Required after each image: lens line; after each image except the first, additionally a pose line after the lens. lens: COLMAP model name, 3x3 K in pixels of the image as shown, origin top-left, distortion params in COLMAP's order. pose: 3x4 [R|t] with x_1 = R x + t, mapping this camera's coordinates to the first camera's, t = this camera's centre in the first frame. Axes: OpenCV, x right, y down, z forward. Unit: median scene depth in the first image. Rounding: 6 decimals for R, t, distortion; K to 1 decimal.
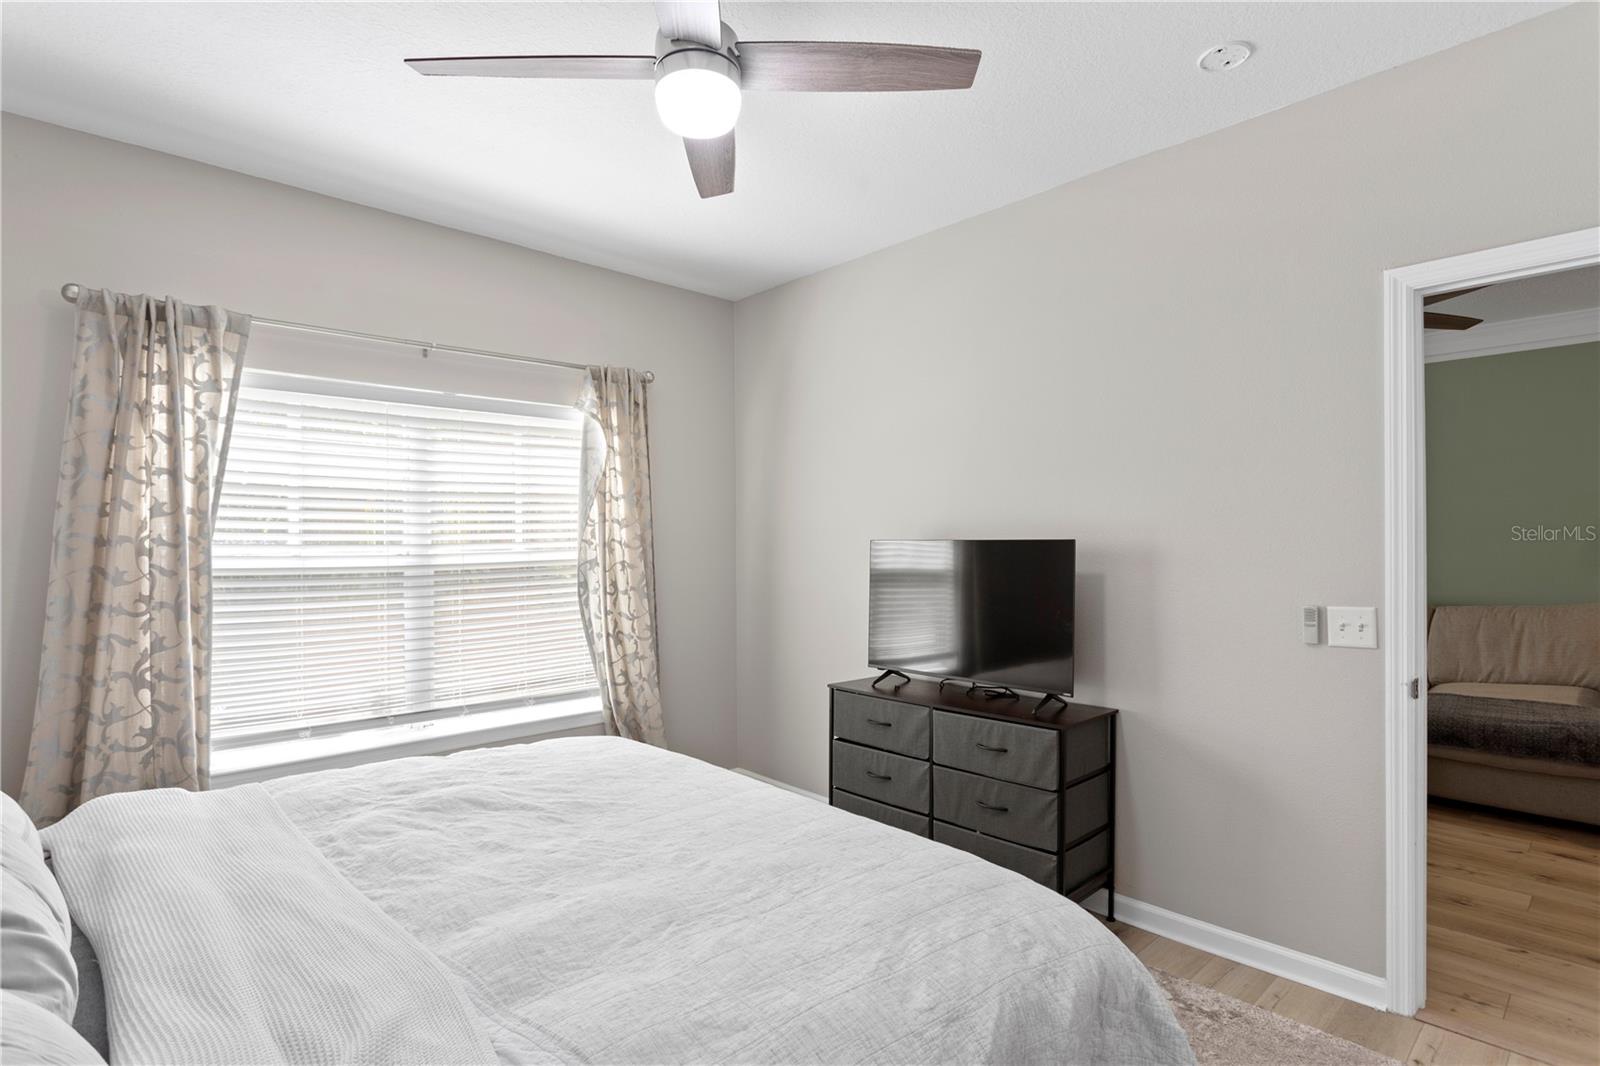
lens RADIAL K [[810.3, 0, 800.3], [0, 810.3, 537.9], [0, 0, 1]] dist [-0.005299, 0.009273]
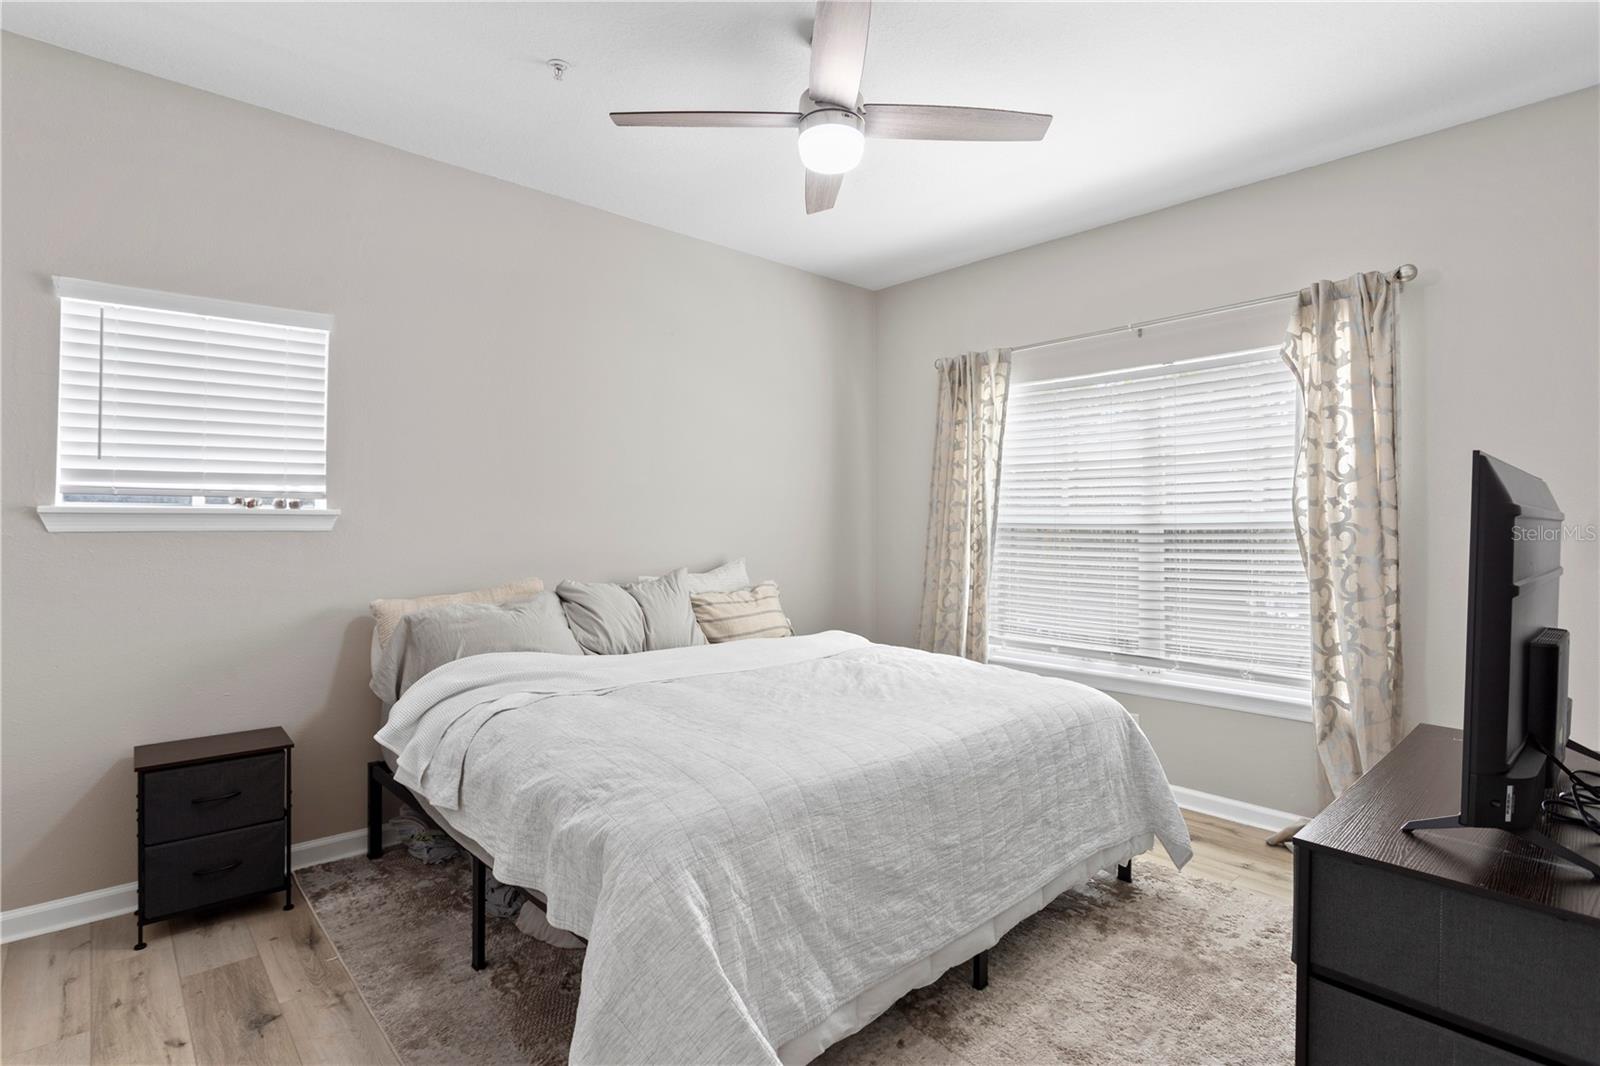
lens RADIAL K [[793.7, 0, 800.8], [0, 793.7, 542.5], [0, 0, 1]] dist [-0.005449, -0.000079]
pose [[-0.032105, 0.027328, -0.999111, 0.678502], [0.001137, 0.999626, 0.027306, 0.031032], [0.999484, -0.000259, -0.032124, 0.594407]]
